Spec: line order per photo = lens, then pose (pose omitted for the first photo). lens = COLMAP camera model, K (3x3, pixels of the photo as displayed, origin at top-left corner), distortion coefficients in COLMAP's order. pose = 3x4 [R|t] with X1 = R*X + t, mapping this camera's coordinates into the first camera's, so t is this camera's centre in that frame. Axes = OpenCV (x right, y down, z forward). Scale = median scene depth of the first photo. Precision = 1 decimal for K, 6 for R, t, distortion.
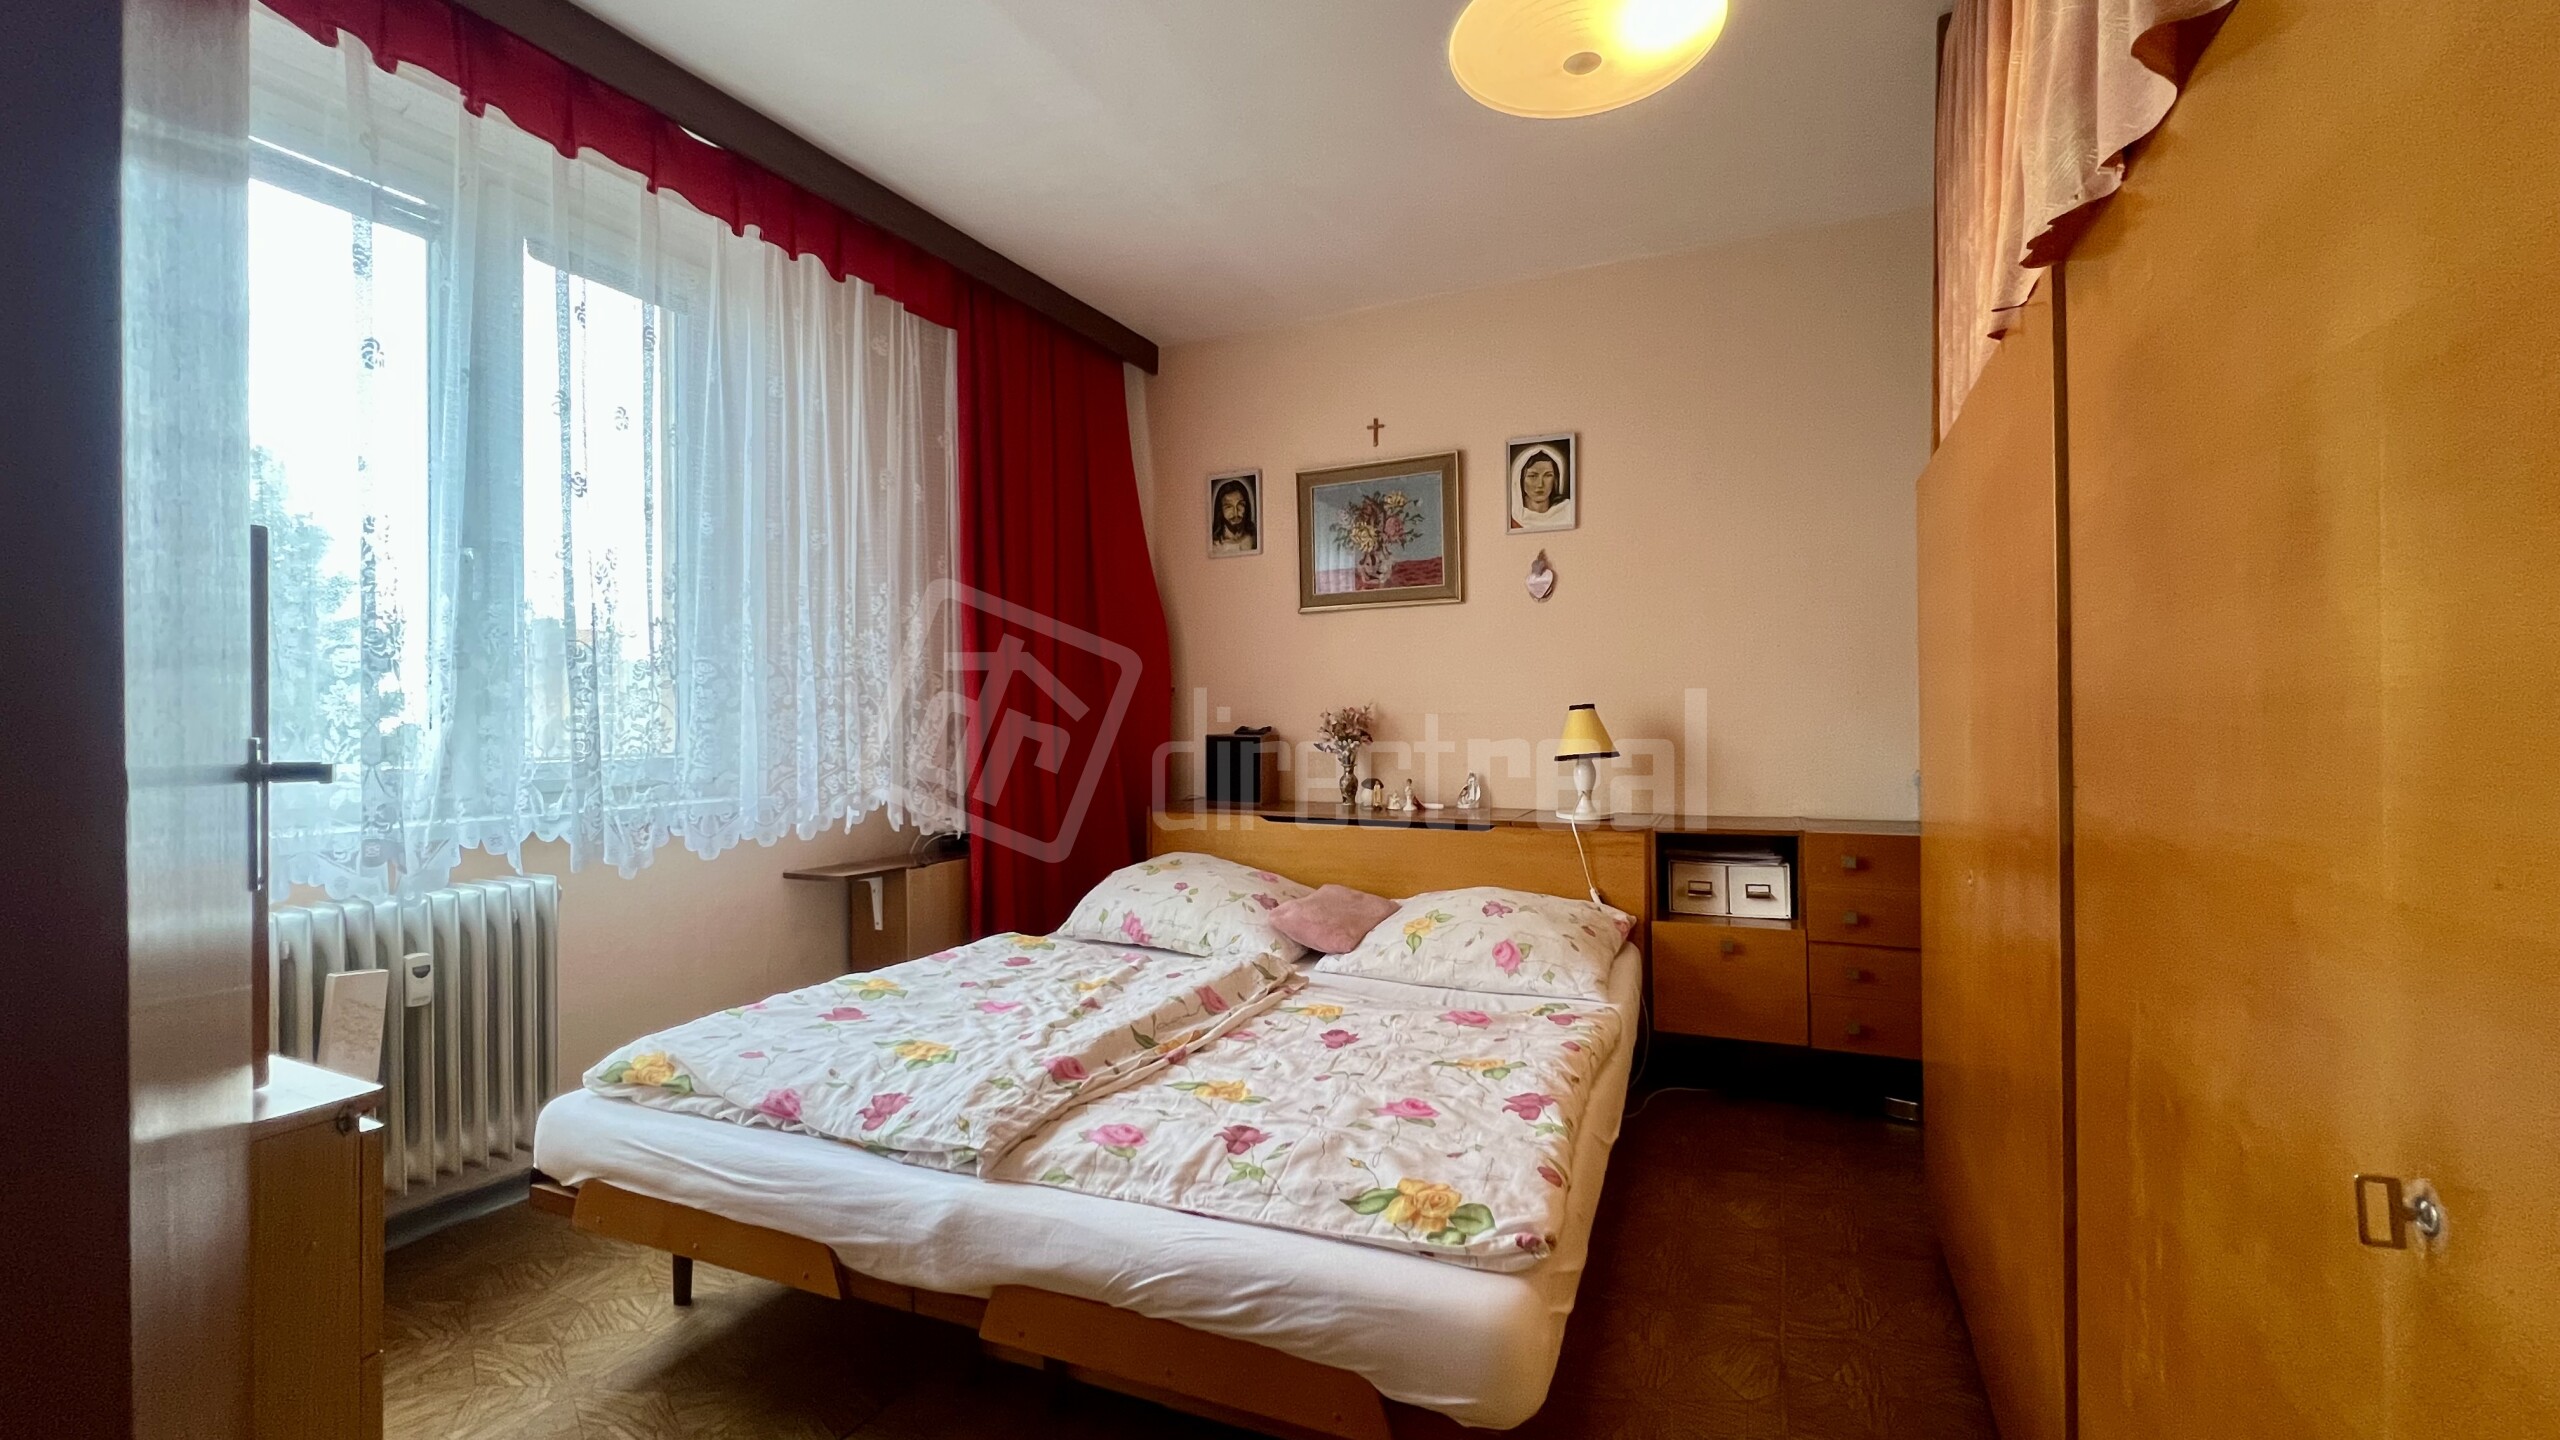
lens RADIAL K [[1025.5, 0, 1275.5], [0, 1025.5, 724.1], [0, 0, 1]] dist [-0.000013, 0.000127]
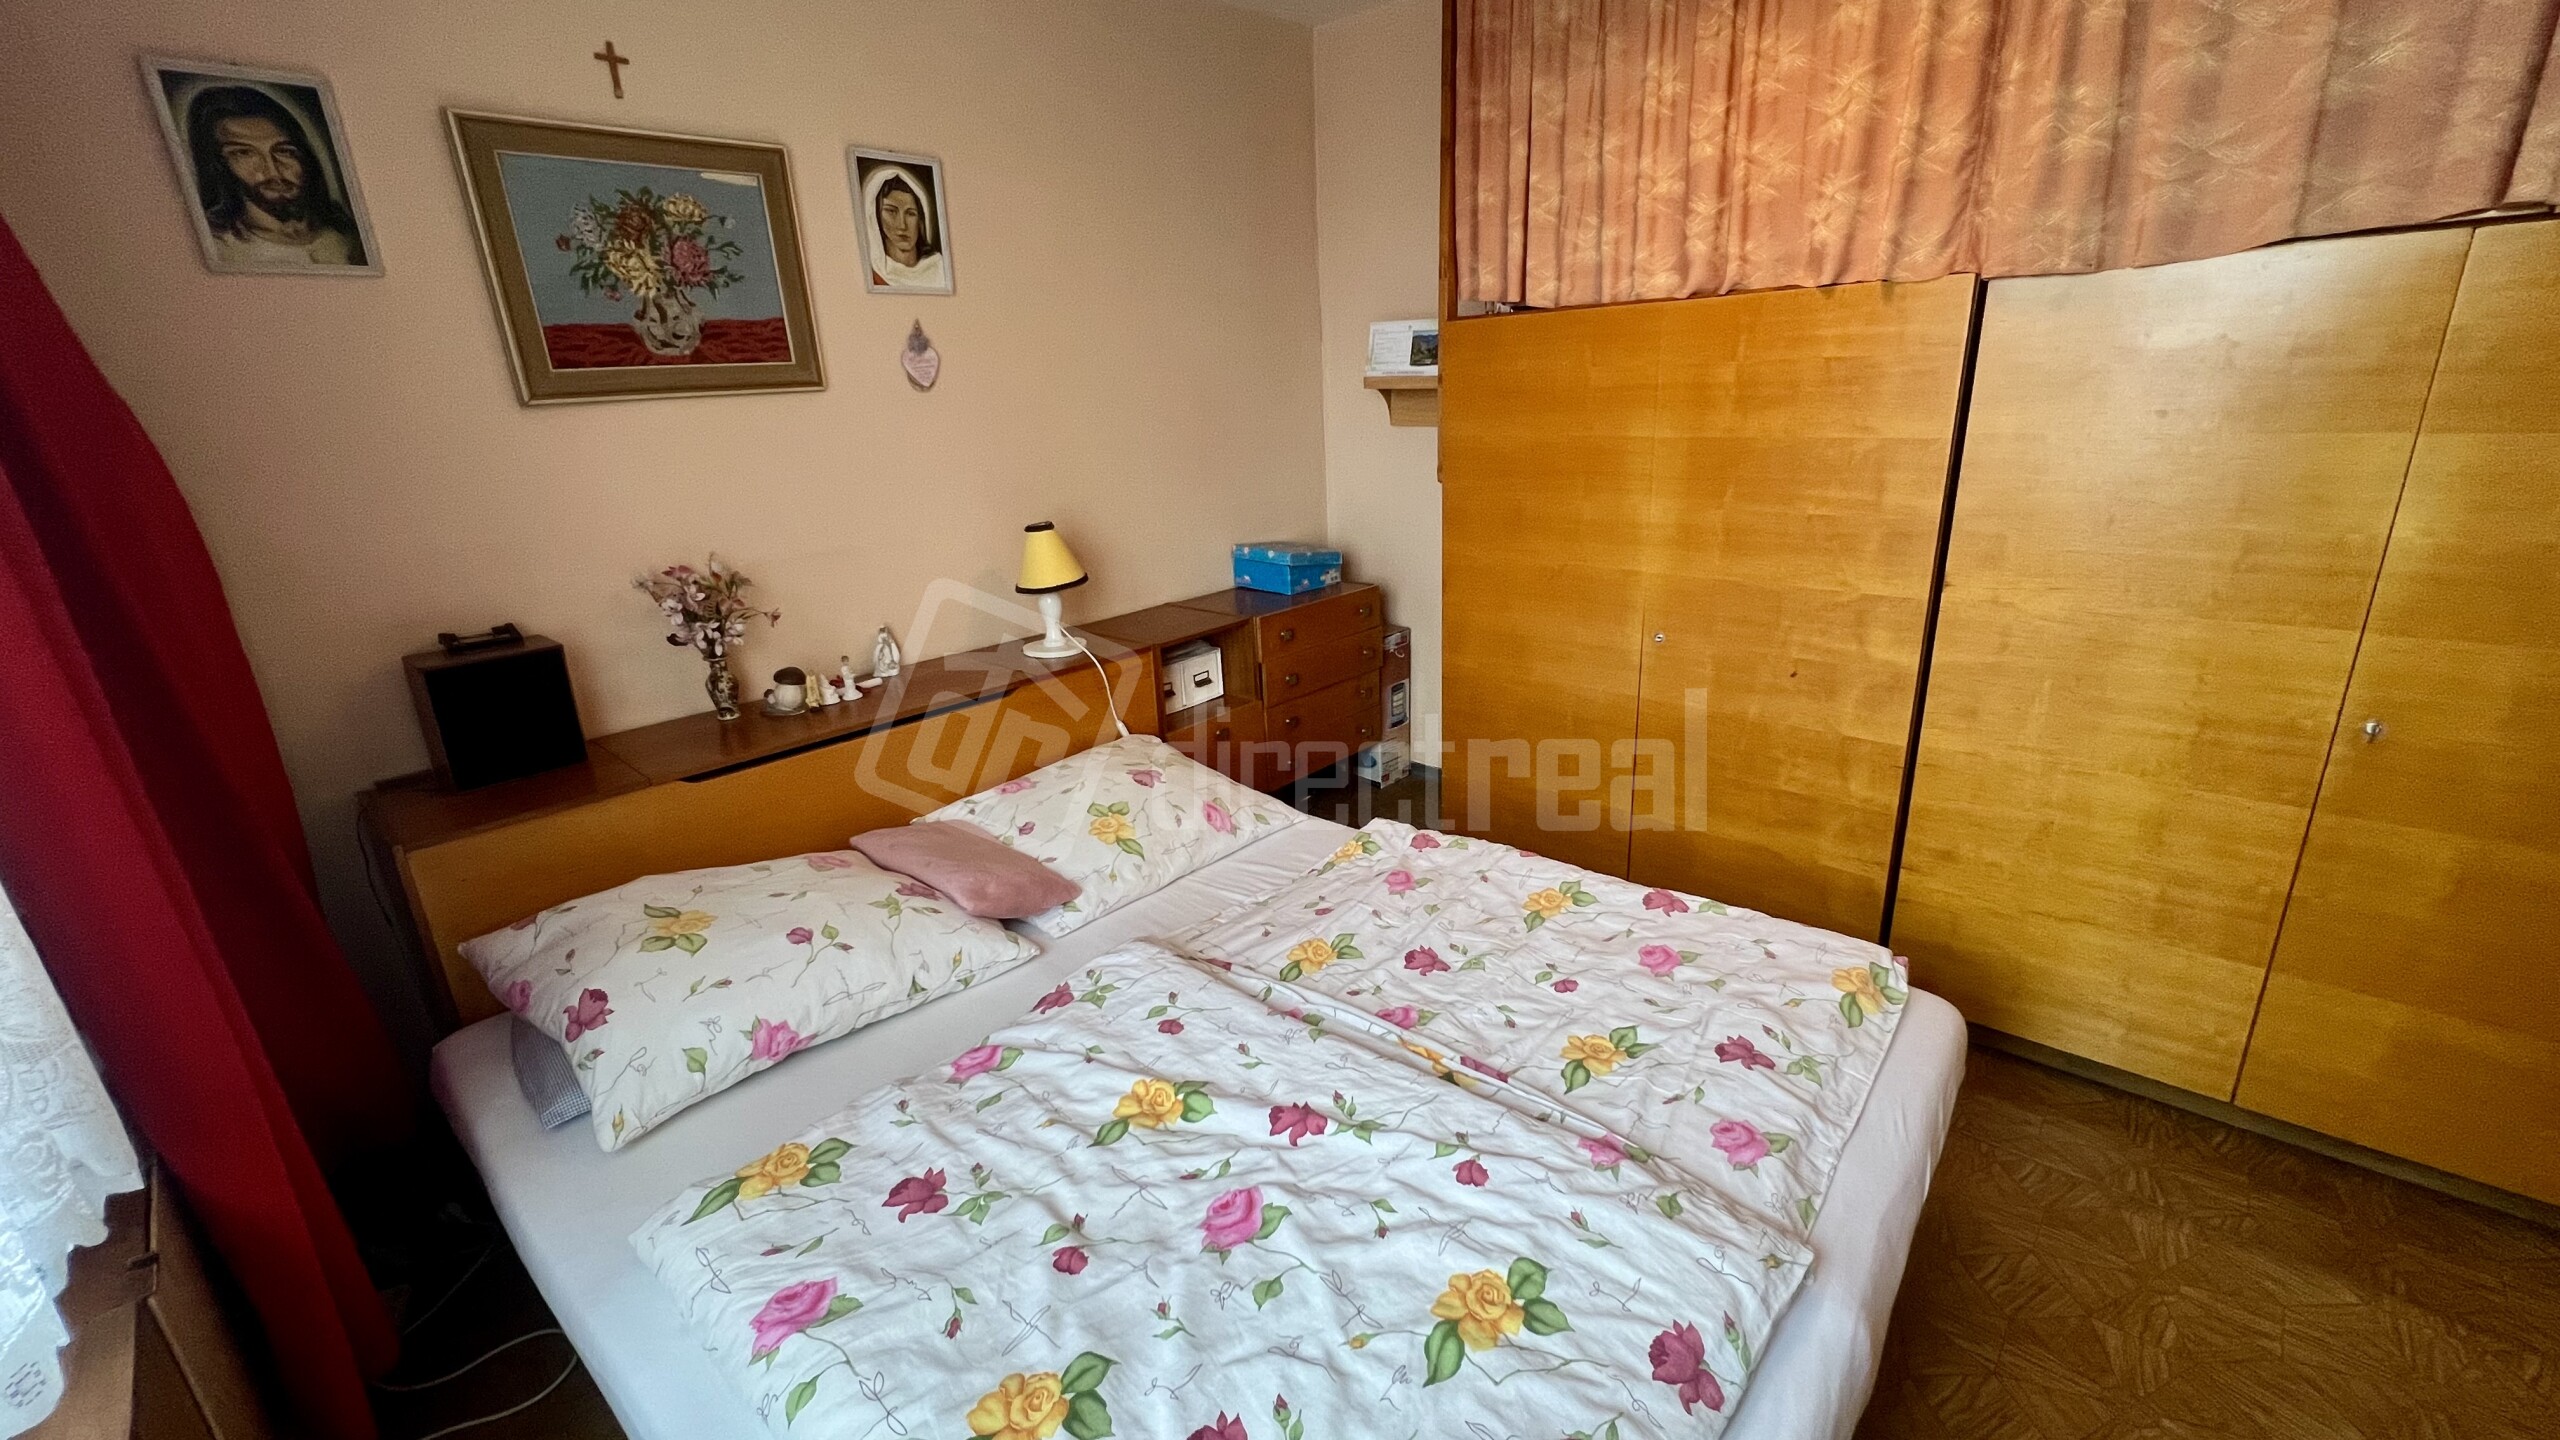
lens RADIAL K [[1025.5, 0, 1270.2], [0, 1025.5, 721.9], [0, 0, 1]] dist [-0.000013, 0.000127]
pose [[0.312049, -0.304725, 0.899871, -0.430255], [0.050547, 0.951150, 0.304562, -0.104655], [-0.948720, -0.049552, 0.312209, 0.497997]]
